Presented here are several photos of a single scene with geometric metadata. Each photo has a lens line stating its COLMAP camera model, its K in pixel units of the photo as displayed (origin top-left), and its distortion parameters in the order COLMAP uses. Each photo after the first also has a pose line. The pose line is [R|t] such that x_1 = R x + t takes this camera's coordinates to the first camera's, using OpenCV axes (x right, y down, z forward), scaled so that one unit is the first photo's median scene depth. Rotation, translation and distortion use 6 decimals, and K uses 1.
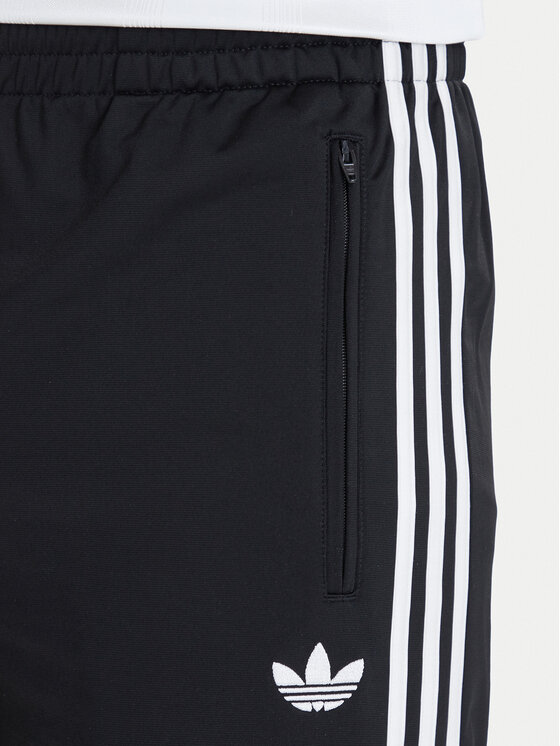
lens RADIAL K [[1812.1, 0, 280.0], [0, 1812.1, 373.1], [0, 0, 1]] dist [-0.014637, 0.000000]
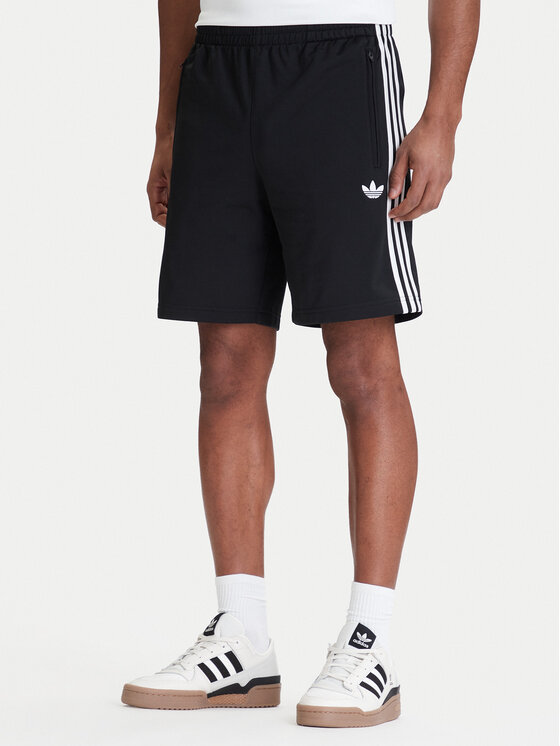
lens RADIAL K [[1812.1, 0, 279.4], [0, 1812.1, 371.9], [0, 0, 1]] dist [-0.014637, 0.000000]
pose [[0.992250, -0.073697, 0.100042, -0.583187], [0.073248, 0.997280, 0.008161, 0.501777], [-0.100371, -0.000770, 0.994950, -2.784013]]
